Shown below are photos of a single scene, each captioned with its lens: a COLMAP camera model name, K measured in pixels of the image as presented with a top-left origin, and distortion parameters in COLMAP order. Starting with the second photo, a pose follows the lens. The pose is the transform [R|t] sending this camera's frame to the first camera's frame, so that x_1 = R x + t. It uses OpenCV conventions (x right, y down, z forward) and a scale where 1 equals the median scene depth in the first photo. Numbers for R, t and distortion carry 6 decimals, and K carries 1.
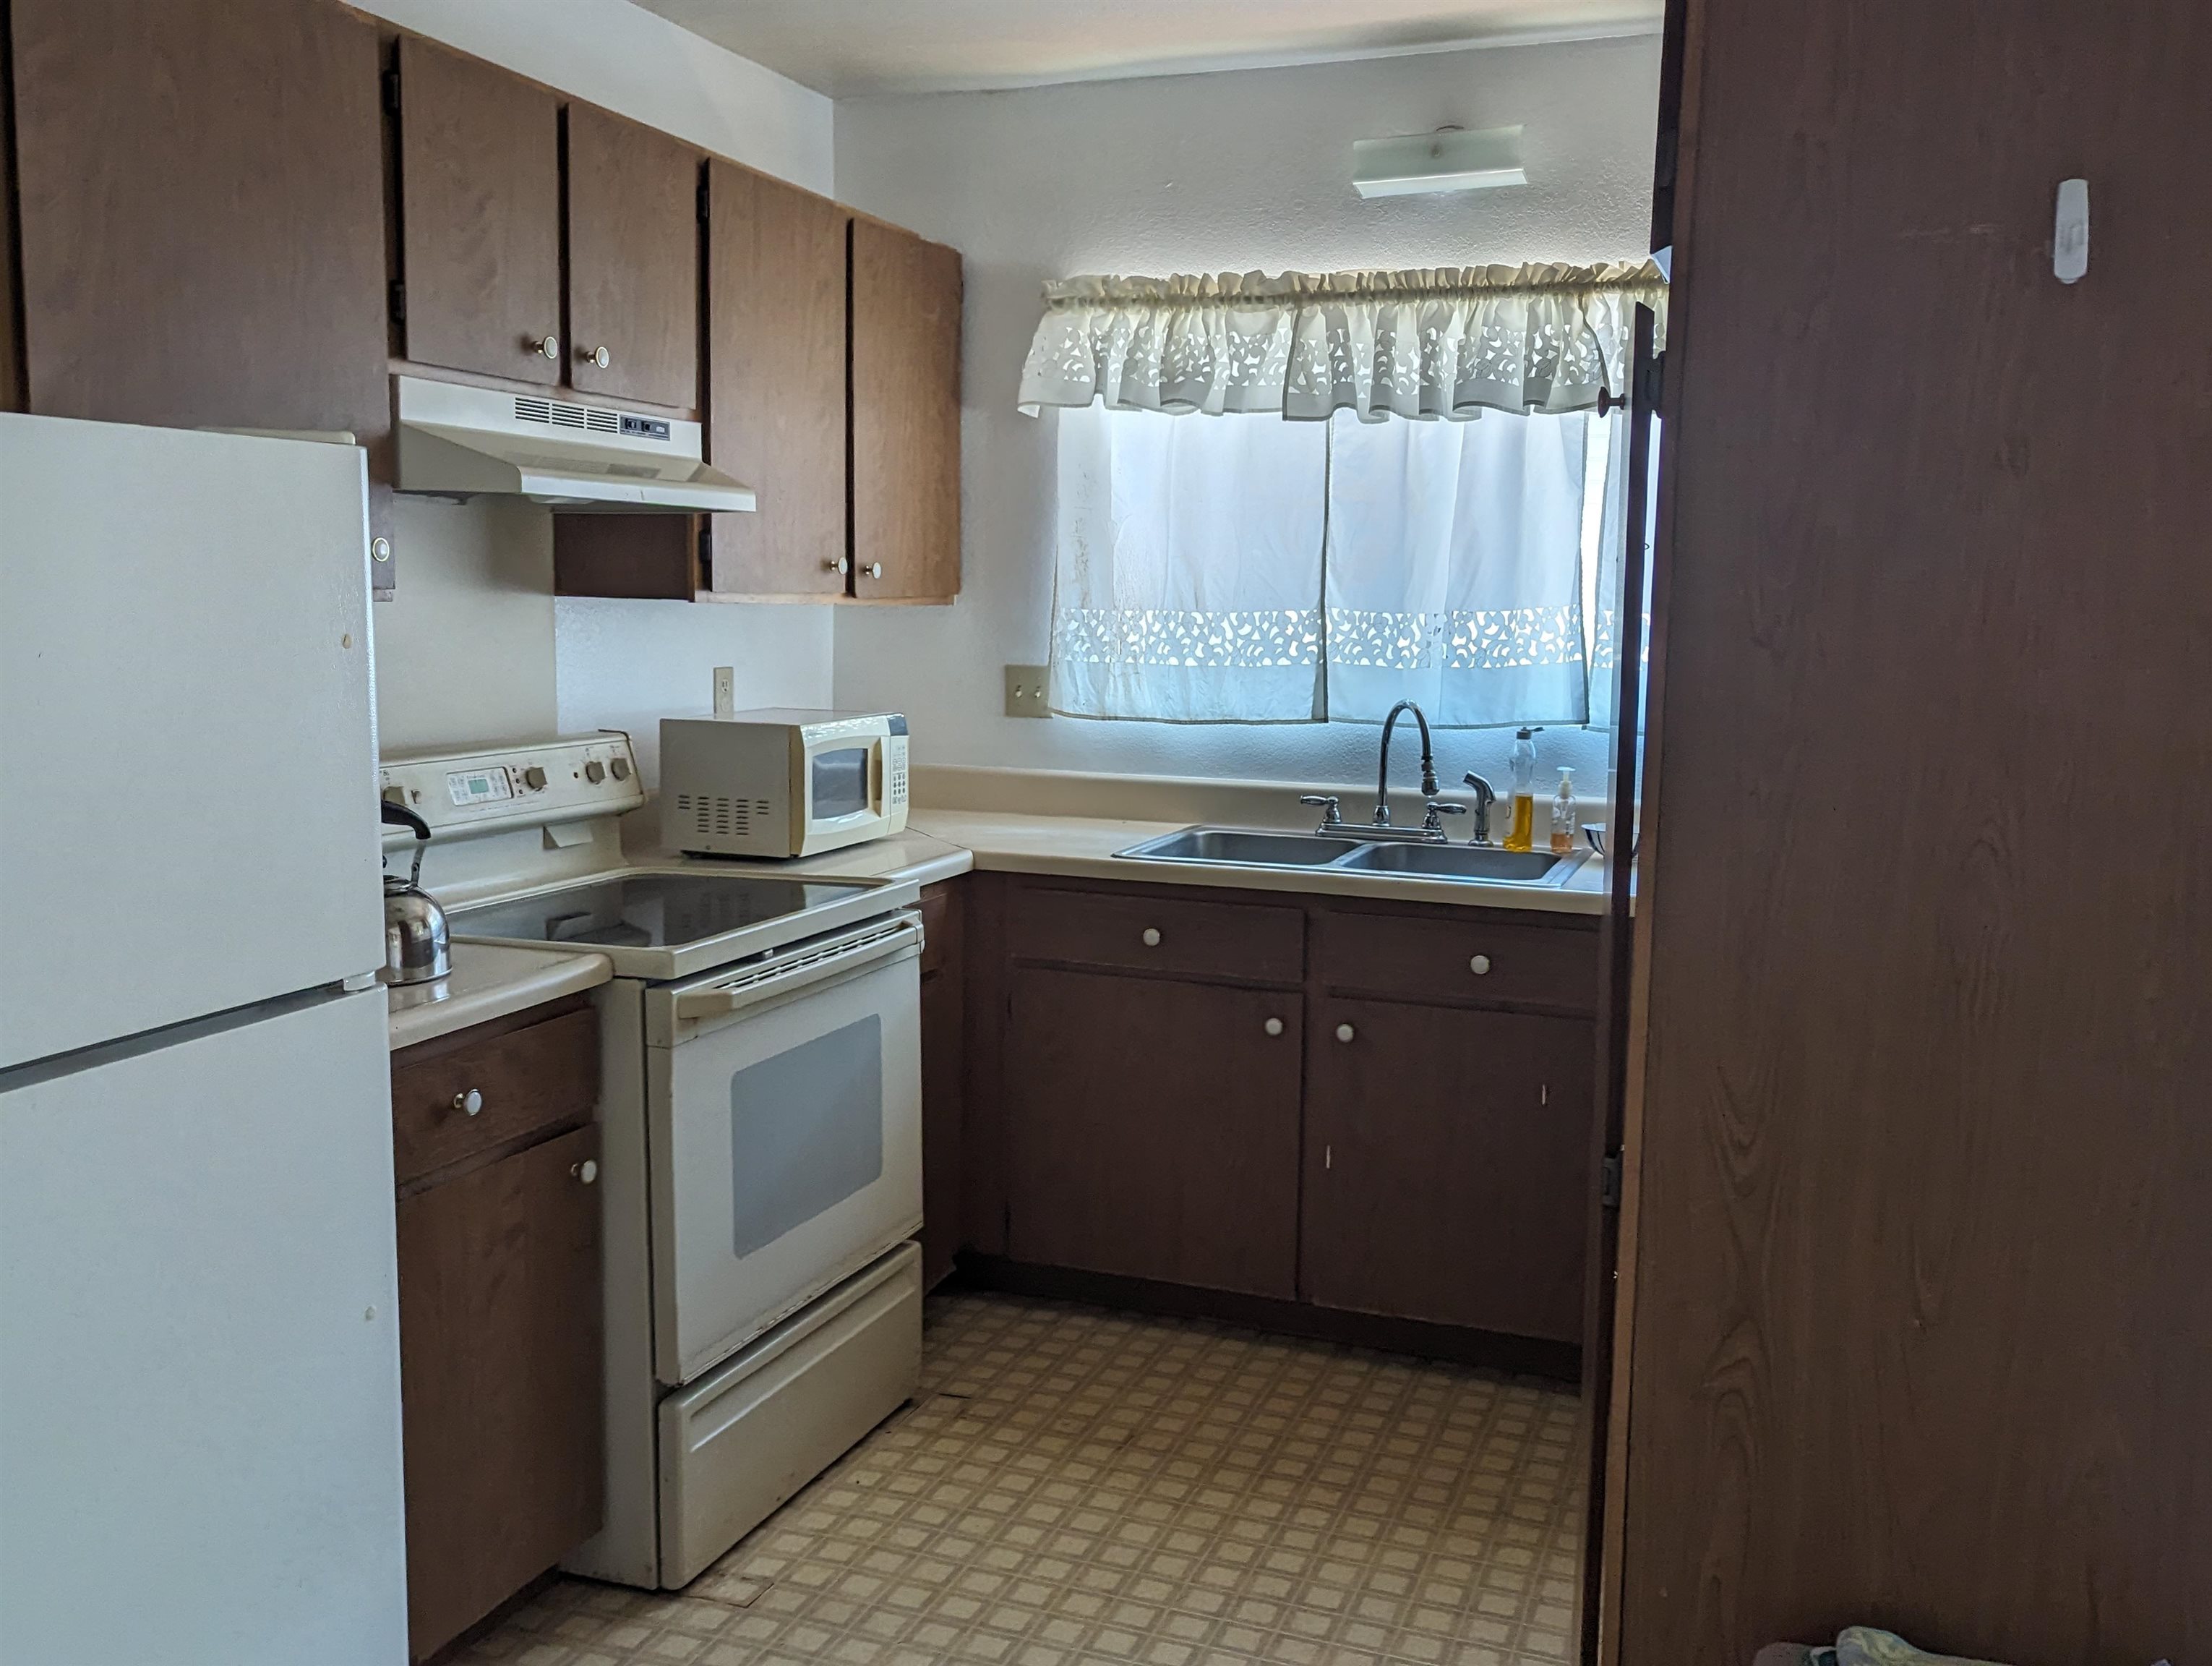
lens RADIAL K [[1946.4, 0, 1105.8], [0, 1946.4, 836.0], [0, 0, 1]] dist [0.008464, 0.001504]
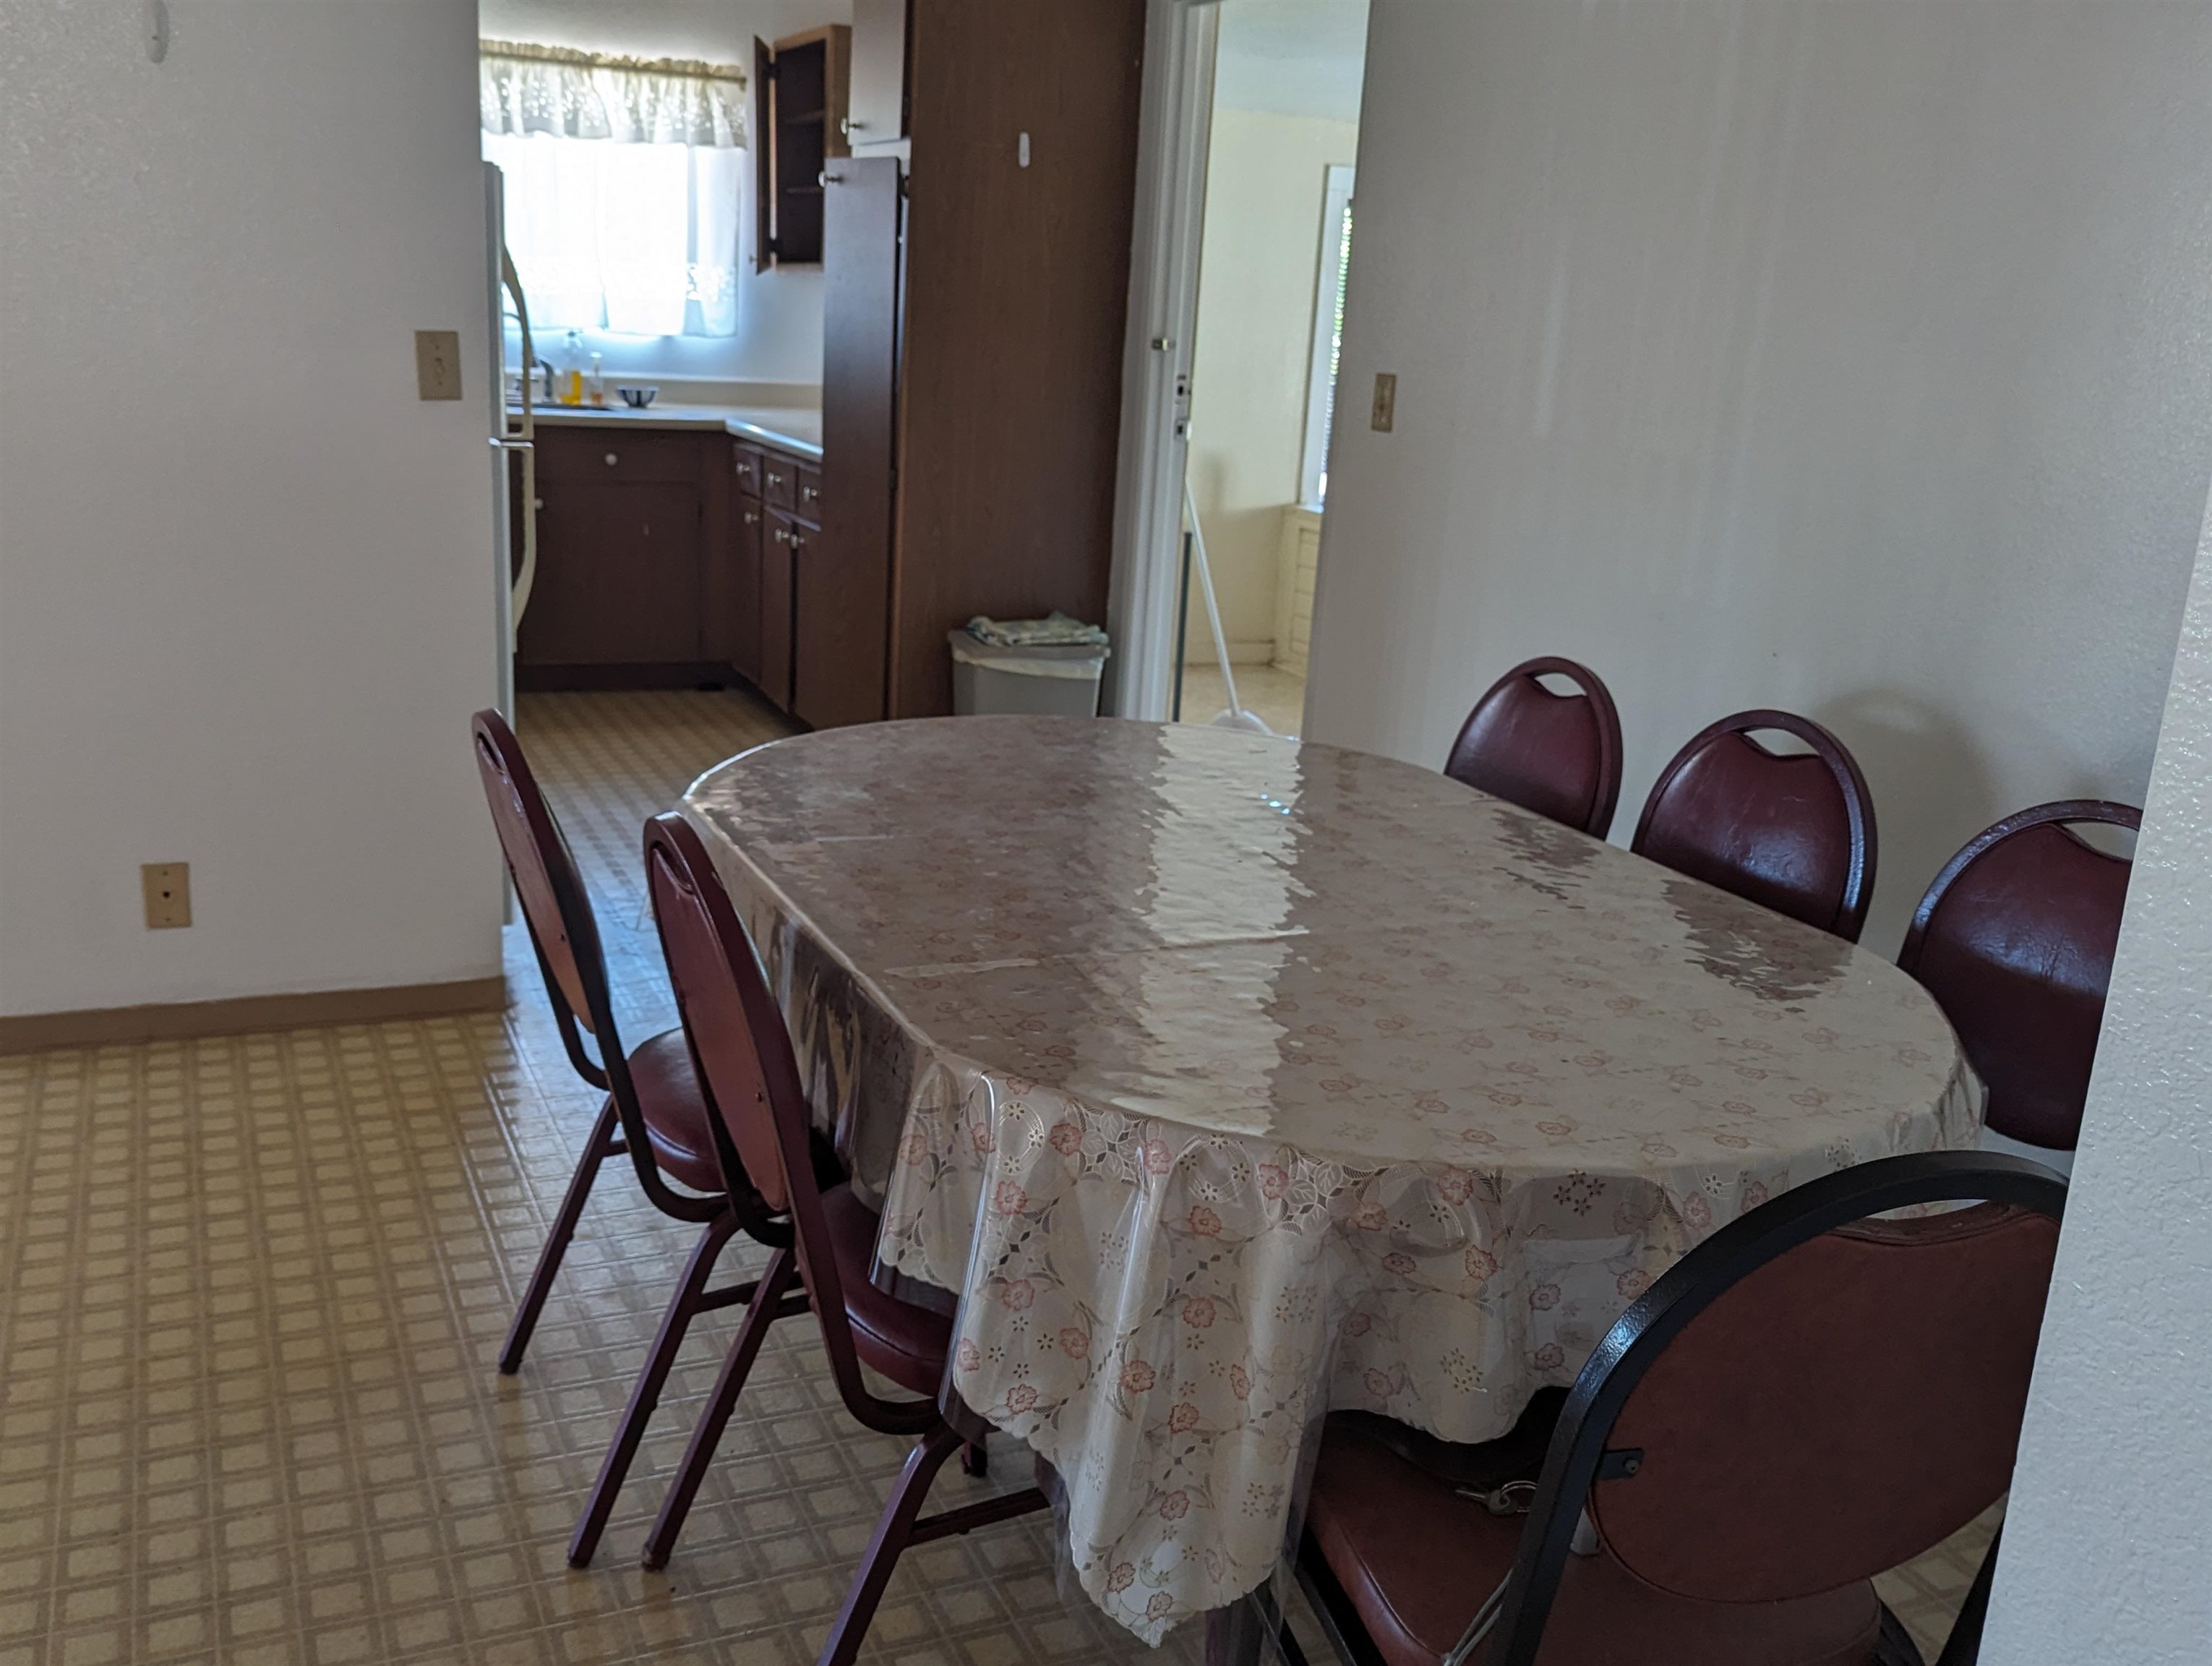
lens RADIAL K [[1961.3, 0, 1104.6], [0, 1961.3, 832.3], [0, 0, 1]] dist [-0.006378, -0.001284]
pose [[0.697467, -0.165546, 0.697233, -0.742710], [0.044917, 0.981137, 0.188022, 0.075547], [-0.715208, -0.099821, 0.691747, -0.574976]]
